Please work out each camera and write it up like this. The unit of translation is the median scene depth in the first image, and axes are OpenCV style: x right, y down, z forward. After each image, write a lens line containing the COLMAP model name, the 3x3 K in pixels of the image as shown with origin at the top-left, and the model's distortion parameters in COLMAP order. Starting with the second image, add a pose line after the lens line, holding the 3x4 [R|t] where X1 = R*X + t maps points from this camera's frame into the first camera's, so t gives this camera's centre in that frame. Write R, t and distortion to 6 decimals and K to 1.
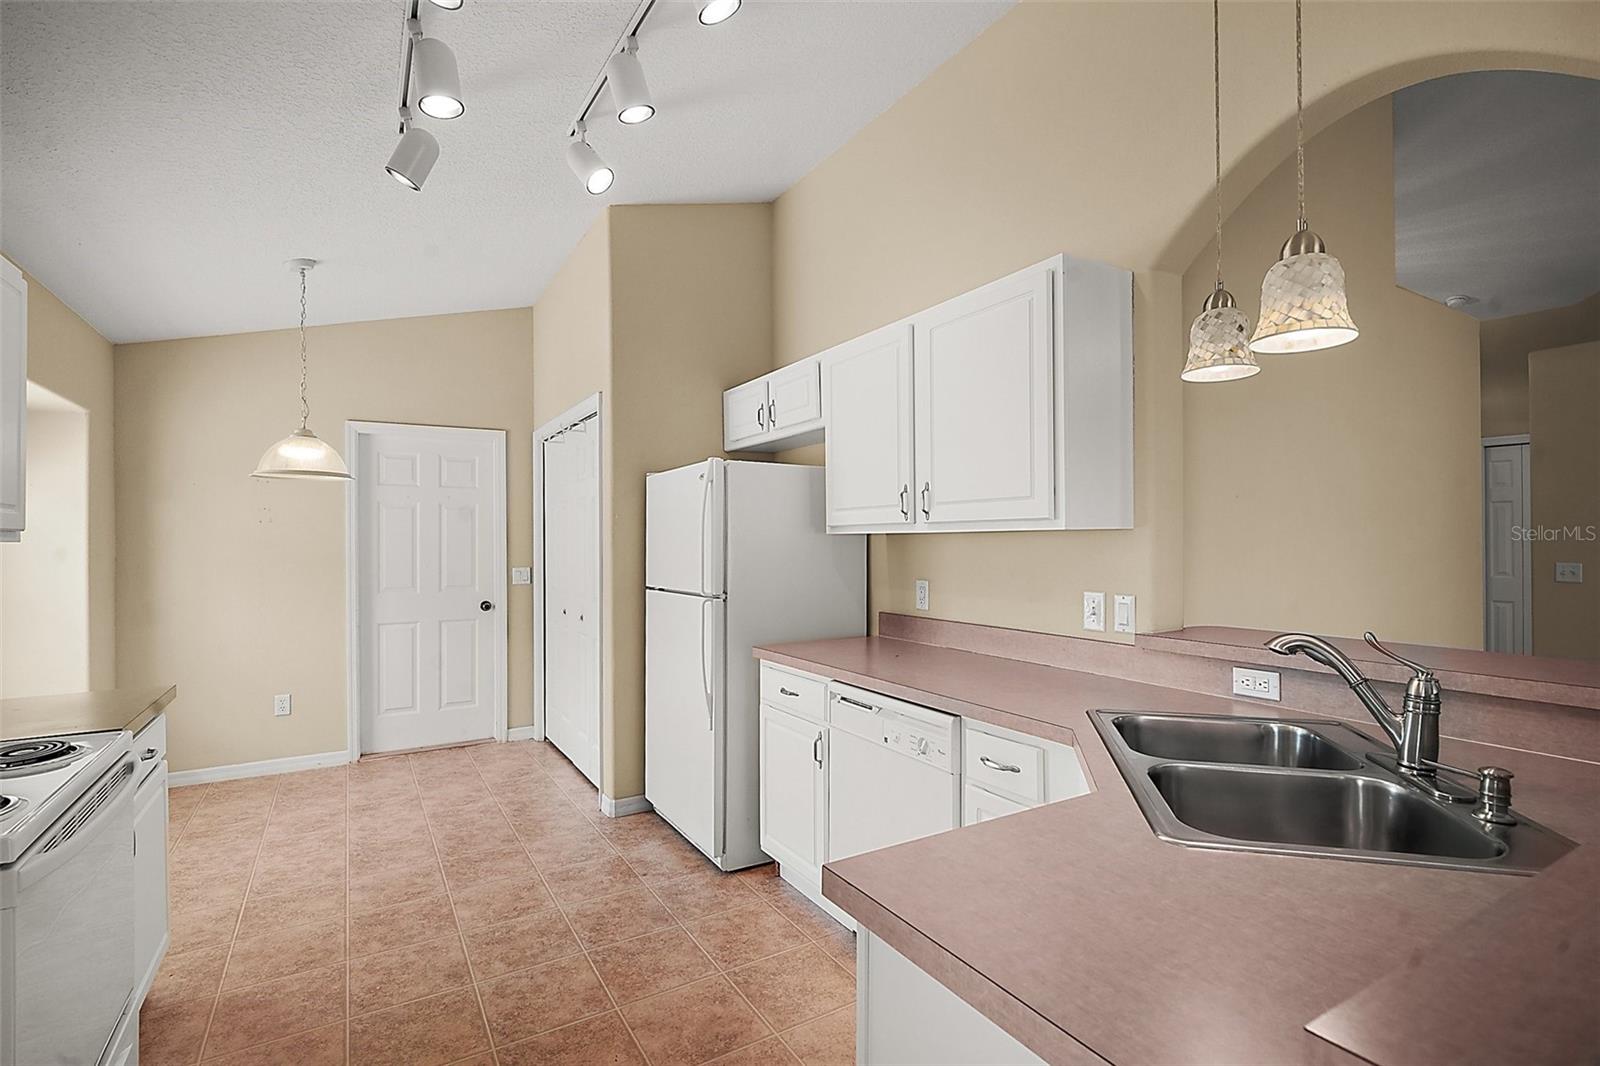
lens RADIAL K [[749.3, 0, 797.8], [0, 749.3, 538.5], [0, 0, 1]] dist [-0.004819, -0.001433]
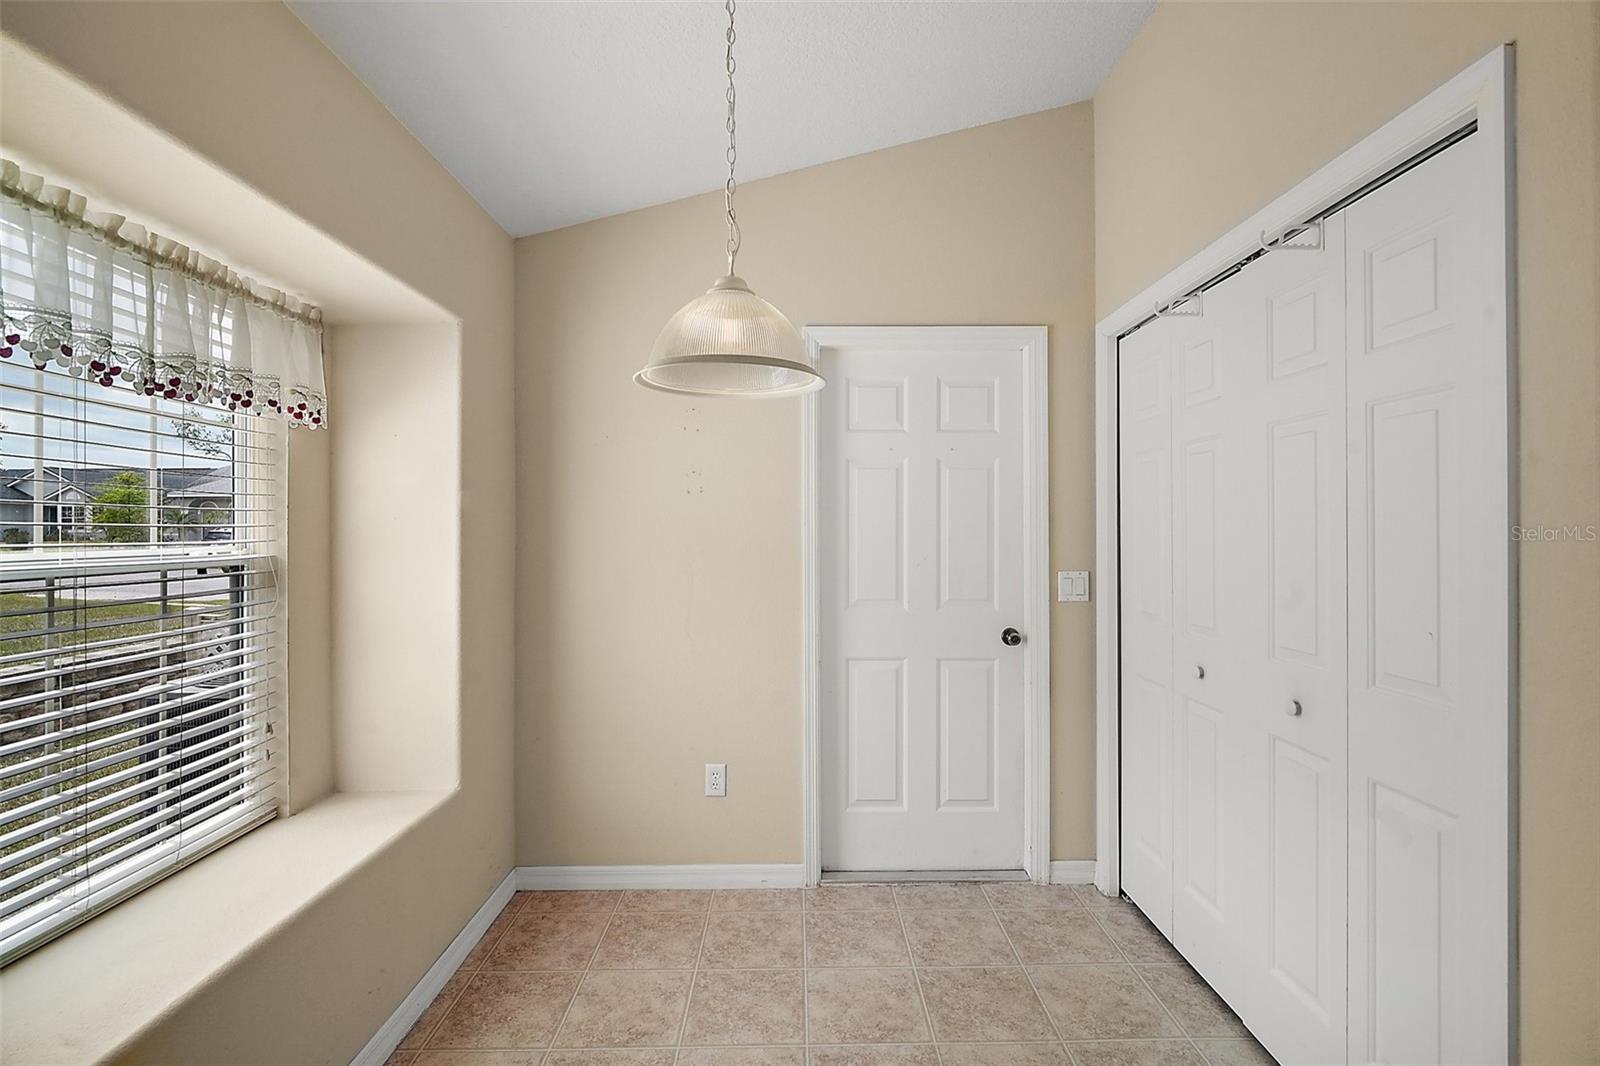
lens RADIAL K [[744.1, 0, 803.3], [0, 744.1, 523.7], [0, 0, 1]] dist [-0.003245, -0.001354]
pose [[0.862452, 0.001050, -0.506138, -0.399351], [-0.001960, 0.999997, -0.001266, 0.007015], [0.506136, 0.002083, 0.862451, 0.644080]]
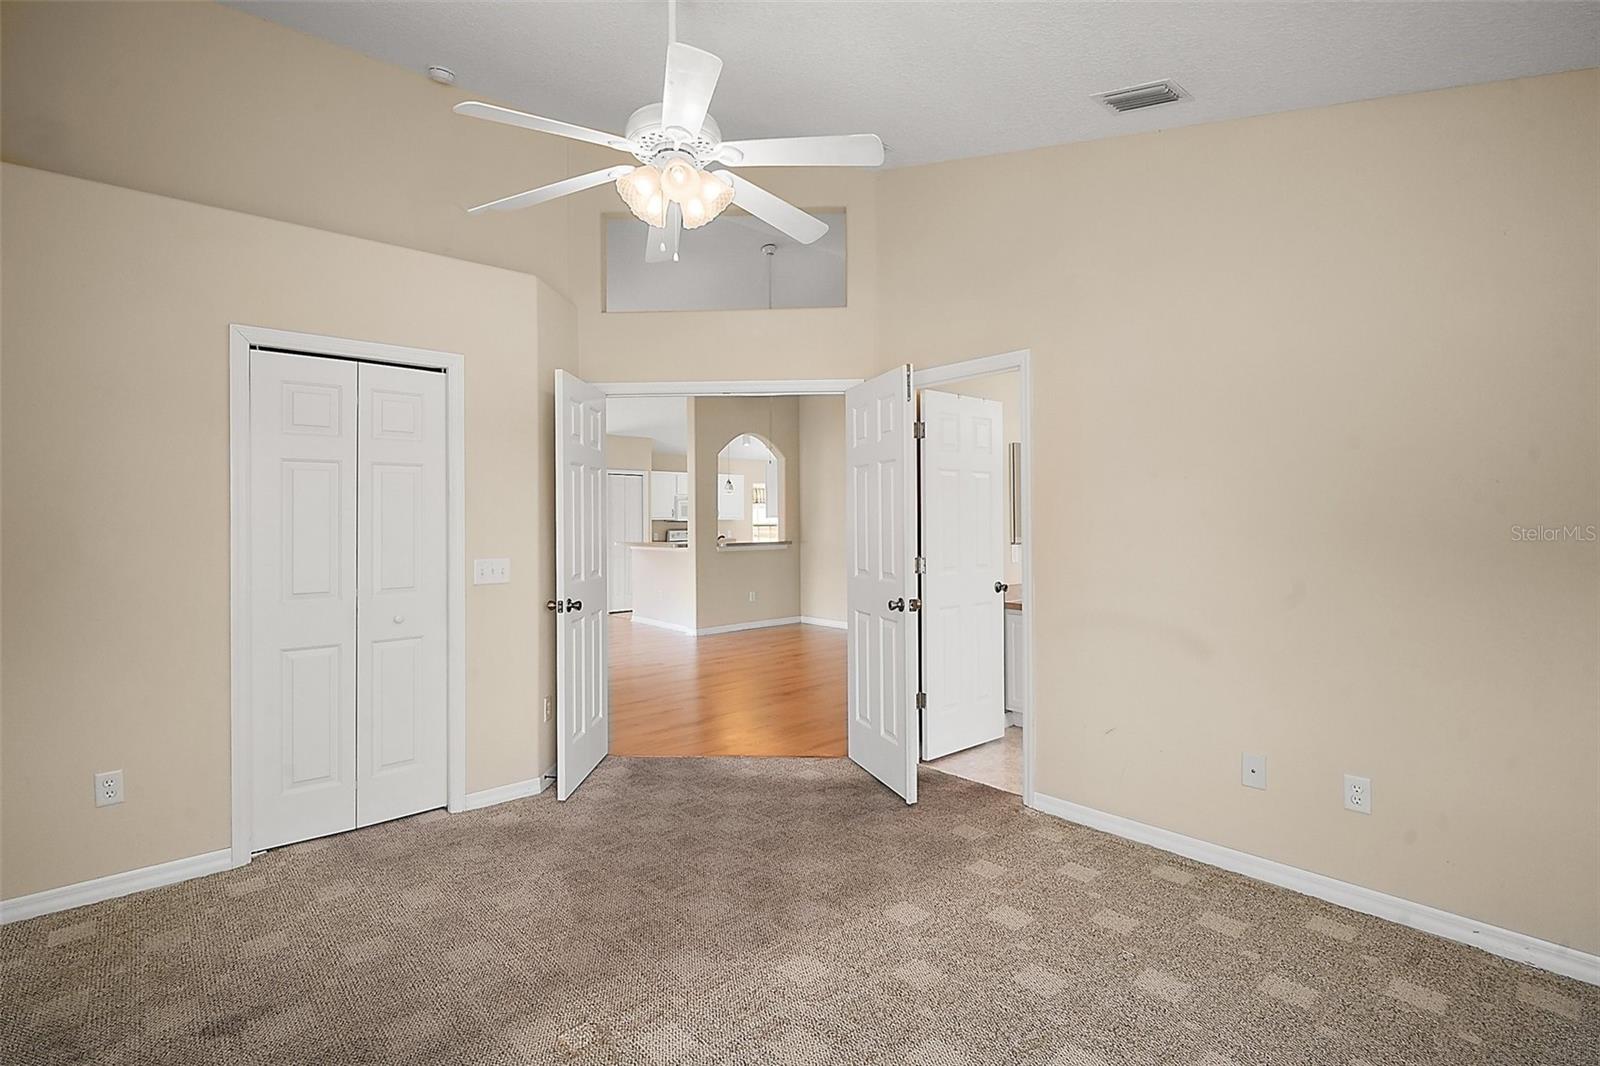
lens RADIAL K [[751.0, 0, 805.9], [0, 751.0, 514.2], [0, 0, 1]] dist [-0.001487, -0.000765]
pose [[0.193211, -0.003051, -0.981153, 3.118240], [0.011484, 0.999934, -0.000848, -0.016235], [0.981090, -0.011103, 0.193233, 0.190348]]
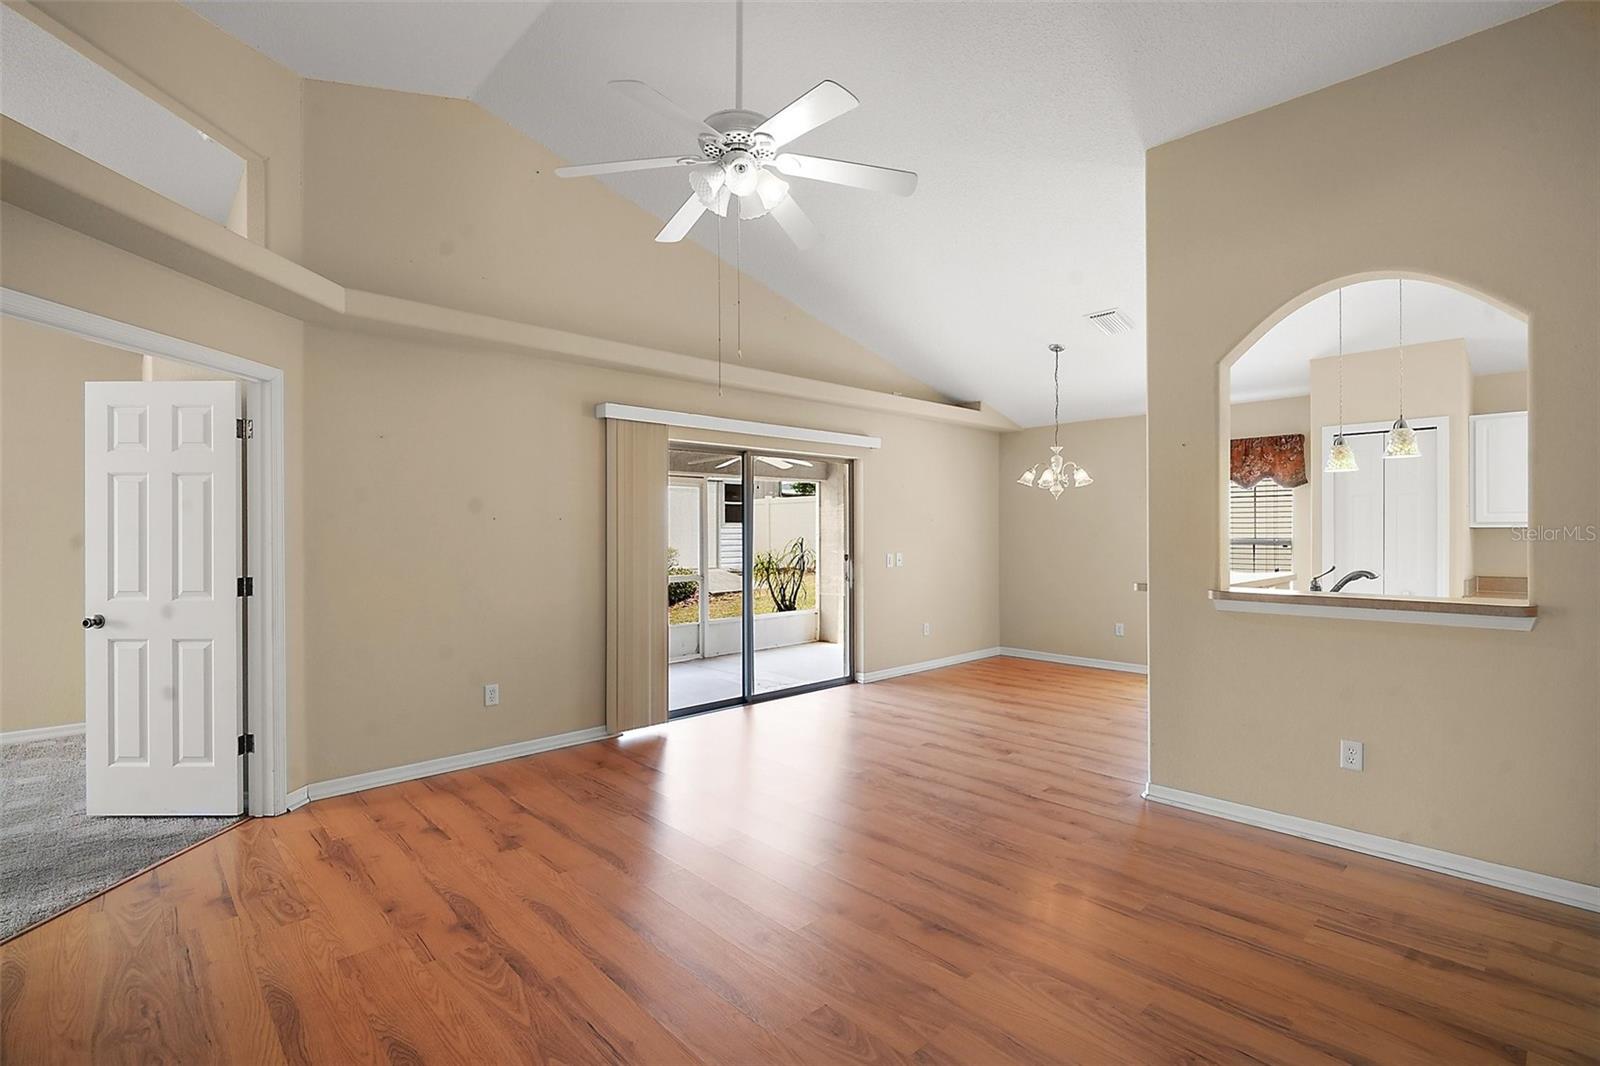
lens RADIAL K [[747.9, 0, 807.1], [0, 747.9, 530.8], [0, 0, 1]] dist [-0.004900, -0.000585]
pose [[-0.976272, 0.006869, -0.216441, 1.267664], [0.007571, 0.999968, -0.002416, -0.002627], [0.216417, -0.003998, -0.976293, 1.274010]]
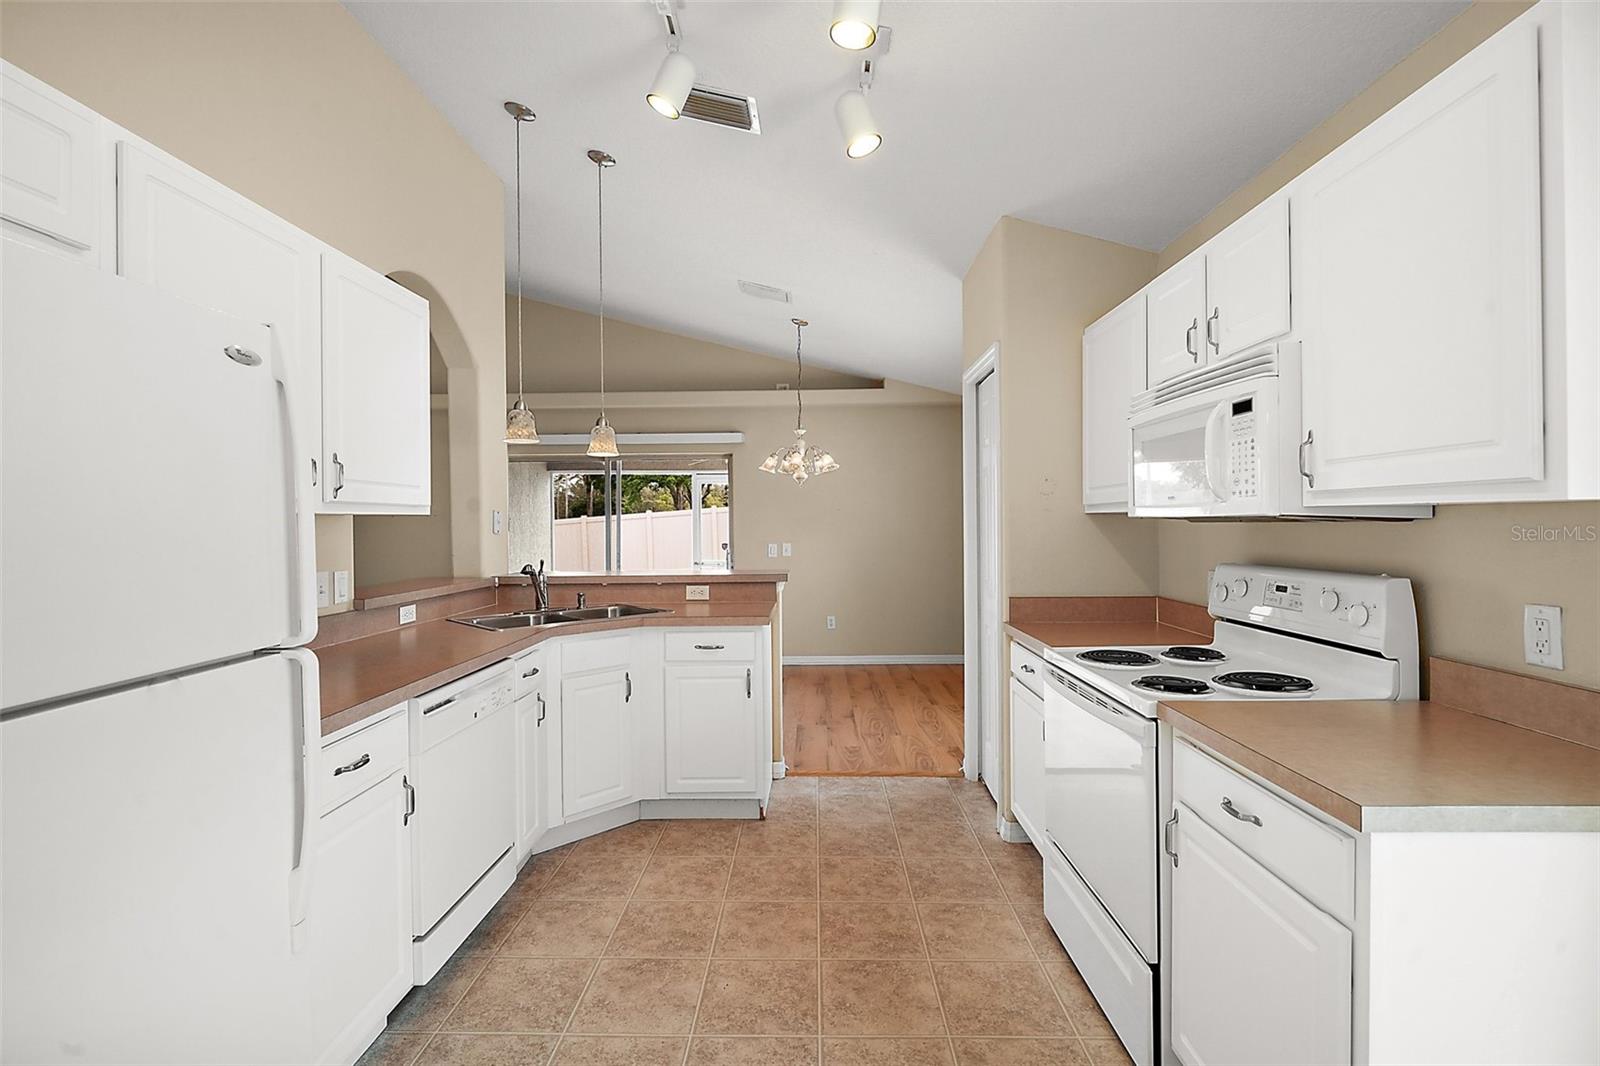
lens RADIAL K [[744.1, 0, 803.3], [0, 744.1, 523.7], [0, 0, 1]] dist [-0.003245, -0.001354]
pose [[-0.850543, 0.013641, 0.525728, -0.525641], [0.013671, 0.999899, -0.003826, 0.009792], [-0.525727, 0.003934, -0.850644, 1.060887]]
